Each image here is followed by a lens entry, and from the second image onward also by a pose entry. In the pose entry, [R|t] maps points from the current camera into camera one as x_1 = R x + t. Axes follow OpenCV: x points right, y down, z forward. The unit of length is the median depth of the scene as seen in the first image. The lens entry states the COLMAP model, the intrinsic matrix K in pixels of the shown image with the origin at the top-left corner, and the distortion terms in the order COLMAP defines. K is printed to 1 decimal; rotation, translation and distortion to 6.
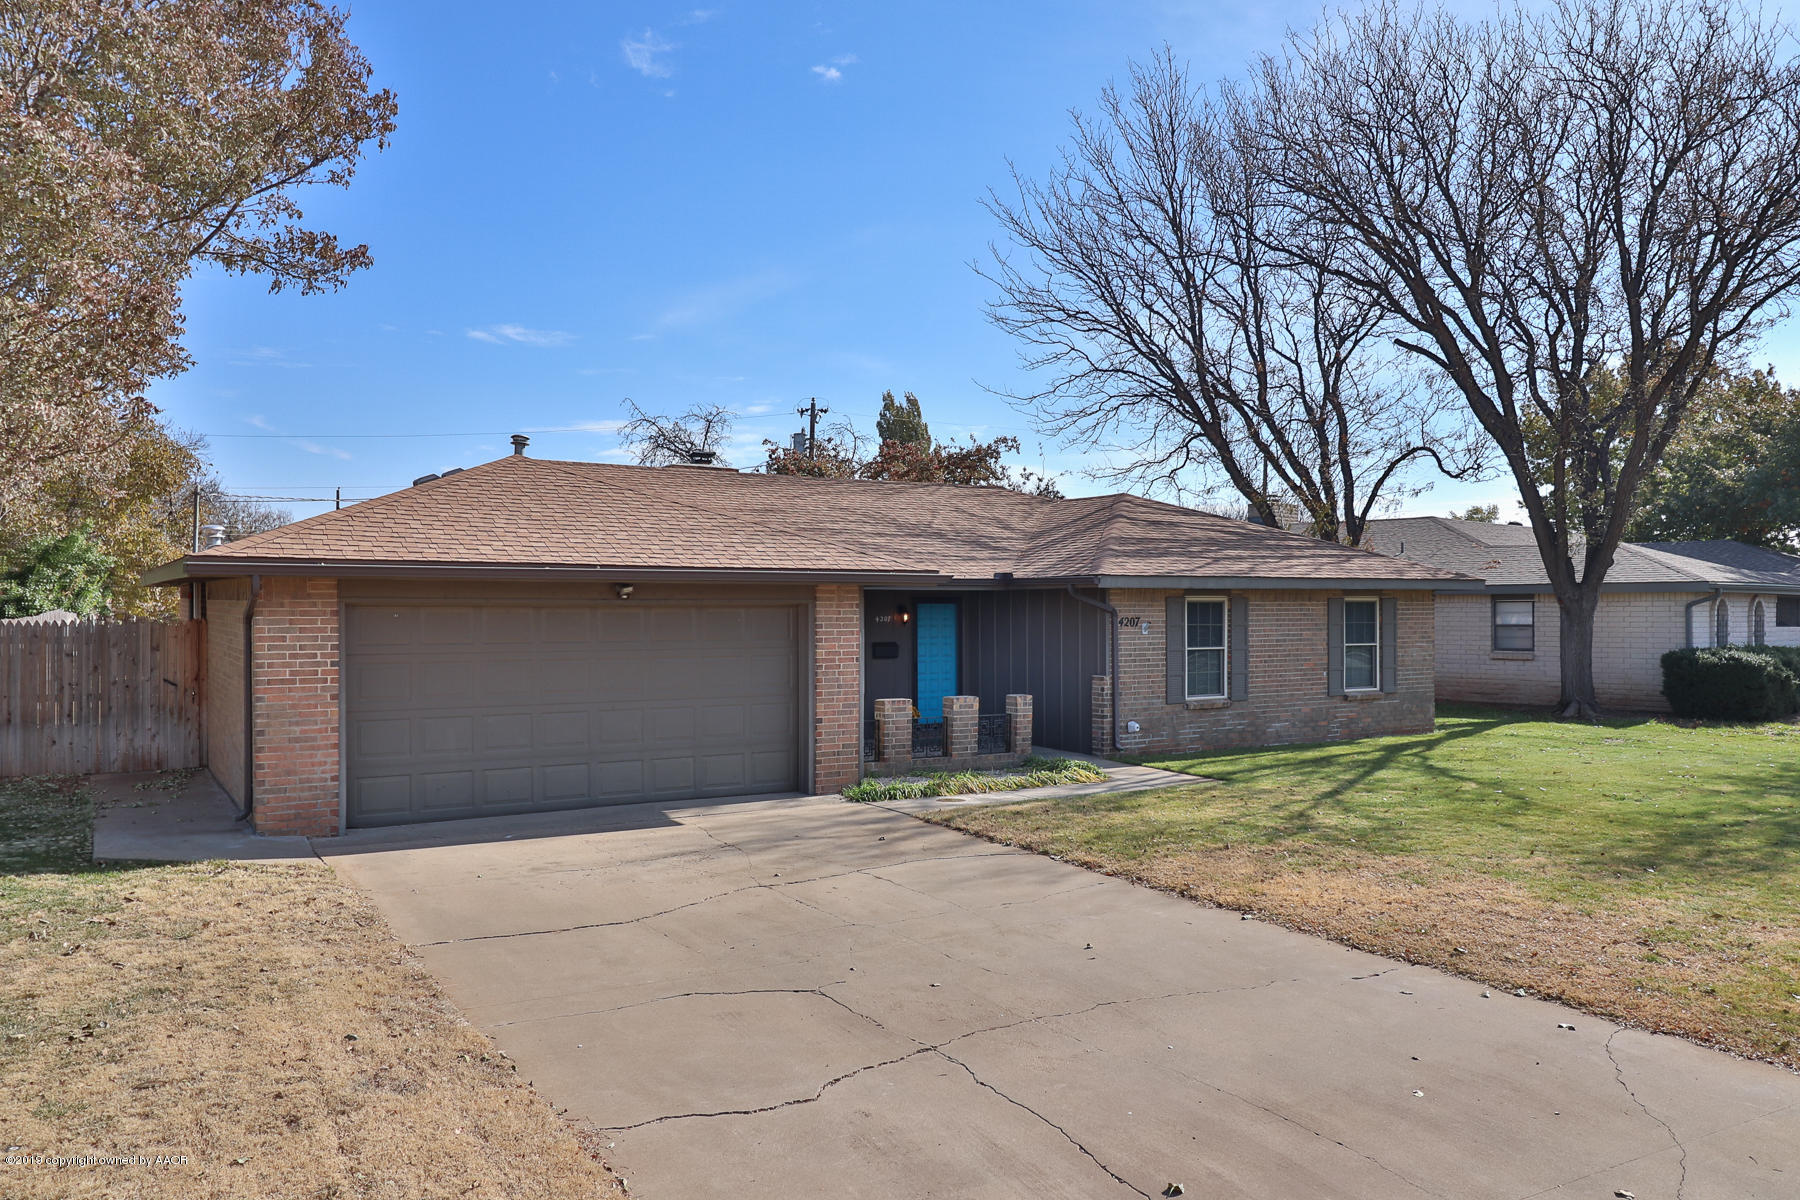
lens RADIAL K [[1361.5, 0, 900.0], [0, 1361.5, 600.0], [0, 0, 1]] dist [0.021289, -0.001393]
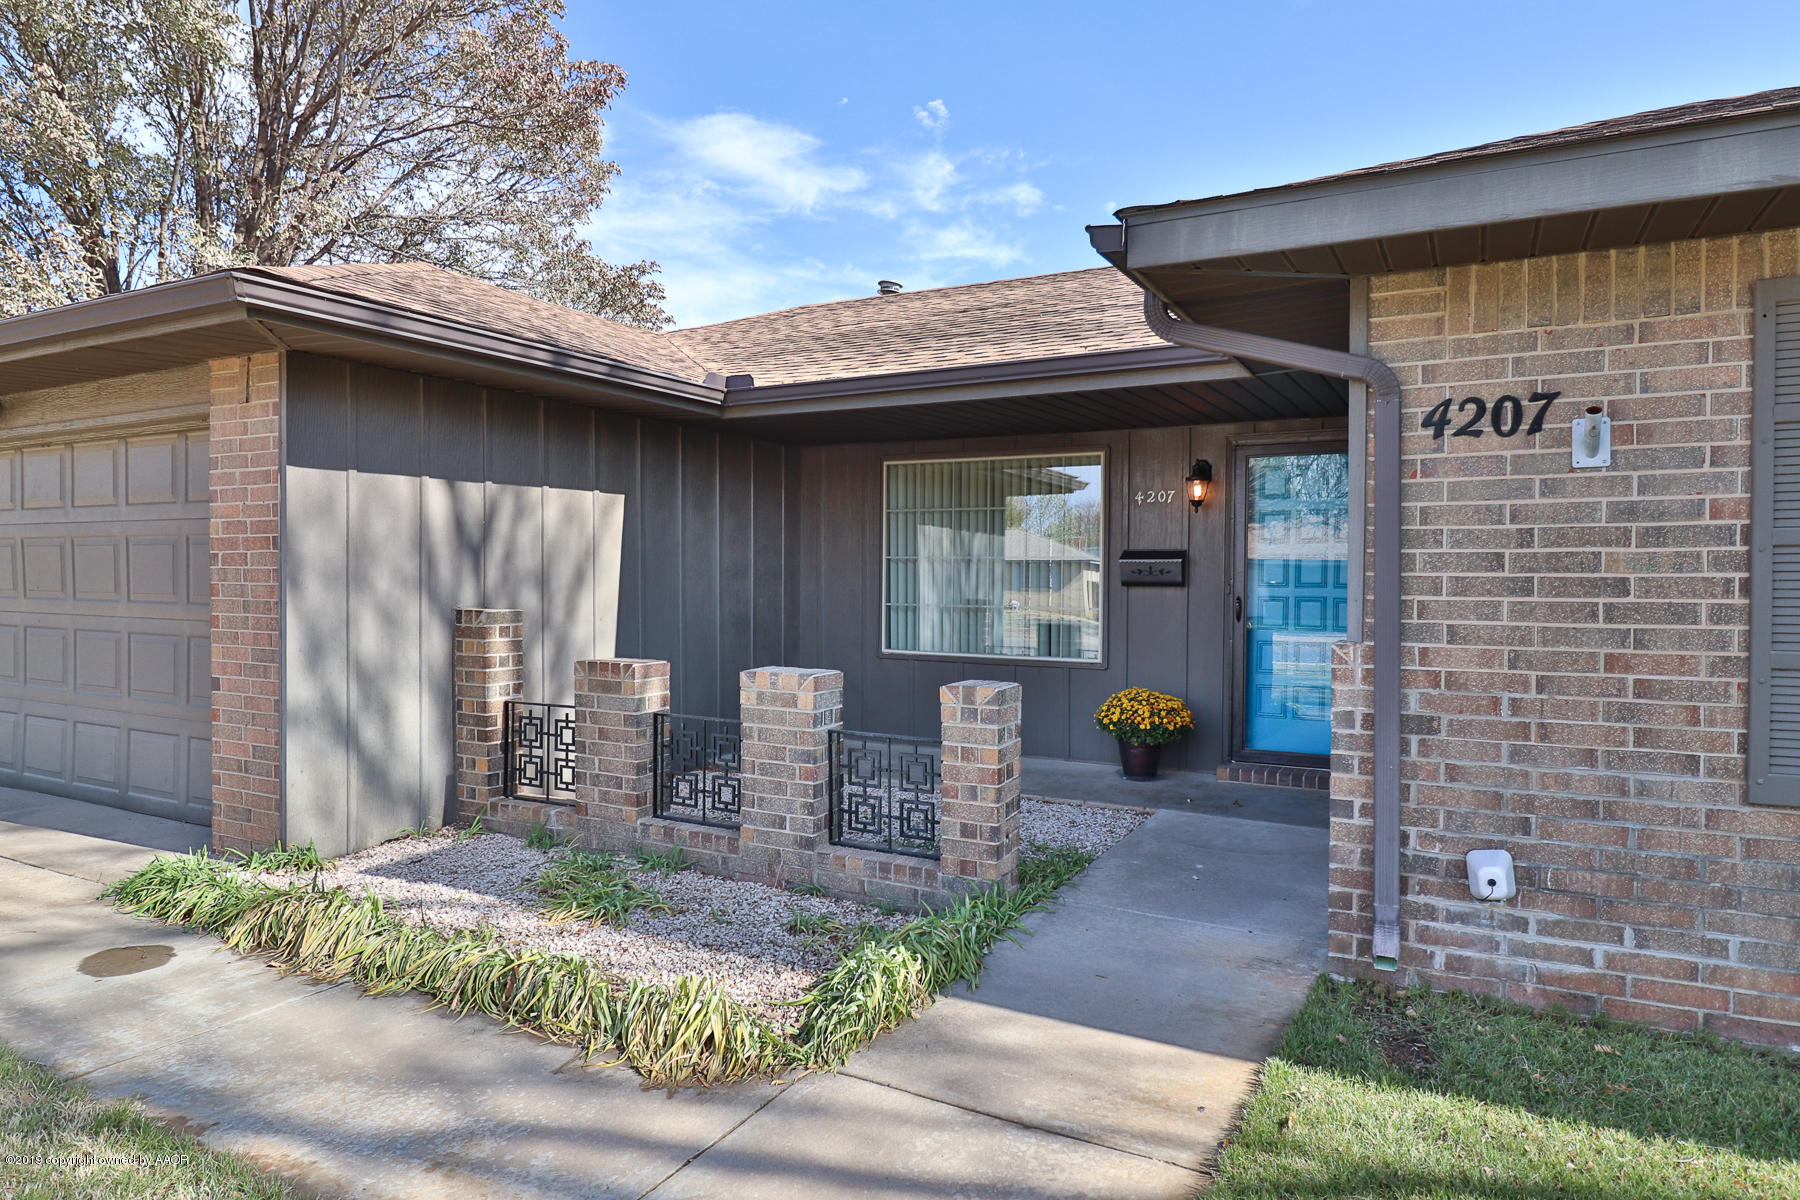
lens RADIAL K [[1146.7, 0, 900.0], [0, 1146.7, 600.0], [0, 0, 1]] dist [-0.000914, -0.001707]
pose [[0.472583, 0.019601, -0.881068, 0.318751], [-0.003686, 0.999788, 0.020265, 0.047240], [0.881279, -0.006330, 0.472555, 0.893055]]
